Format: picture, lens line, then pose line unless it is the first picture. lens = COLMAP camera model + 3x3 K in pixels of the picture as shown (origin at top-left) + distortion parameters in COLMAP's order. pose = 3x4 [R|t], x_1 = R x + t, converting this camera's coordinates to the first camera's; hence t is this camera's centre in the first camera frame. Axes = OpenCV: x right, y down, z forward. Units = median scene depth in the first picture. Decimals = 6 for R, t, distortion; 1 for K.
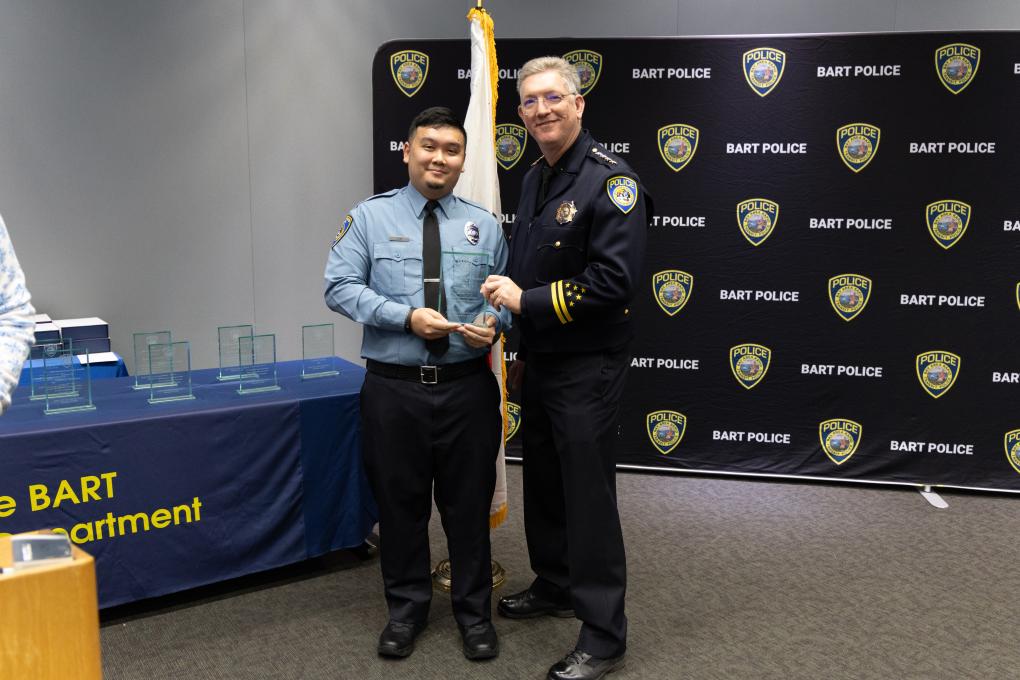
lens RADIAL K [[1101.5, 0, 512.4], [0, 1101.5, 322.5], [0, 0, 1]] dist [0.106663, 0.004004]
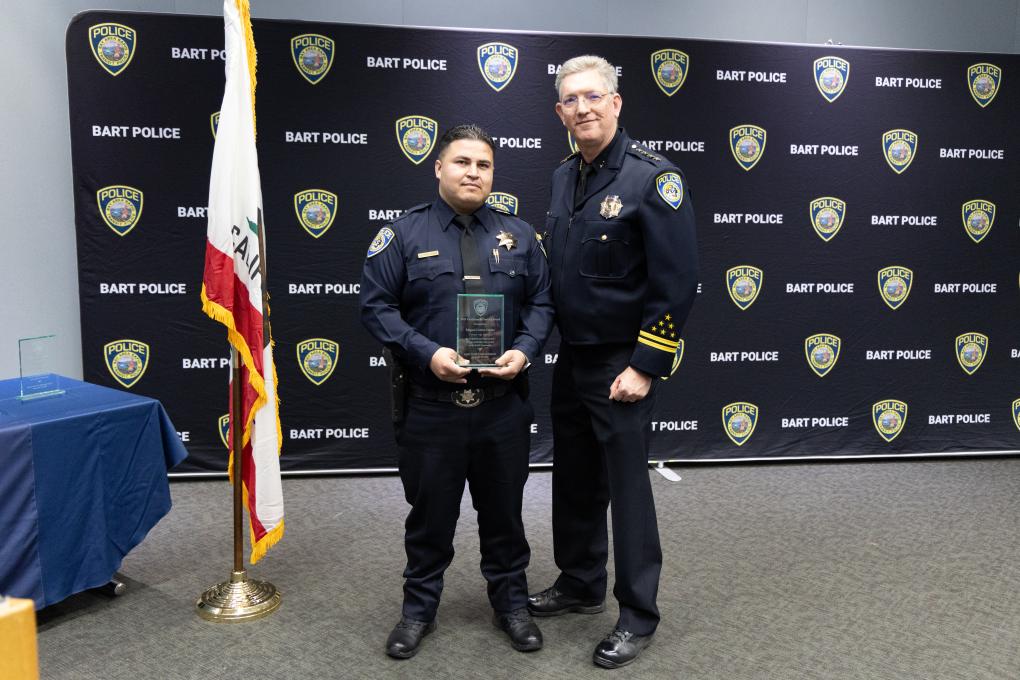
lens RADIAL K [[1158.3, 0, 447.5], [0, 1158.3, 328.9], [0, 0, 1]] dist [-0.010064, -0.019386]
pose [[0.935942, -0.042138, 0.349624, -0.464492], [0.038844, 0.999110, 0.016430, -0.016405], [-0.350005, -0.001796, 0.936746, 0.081653]]
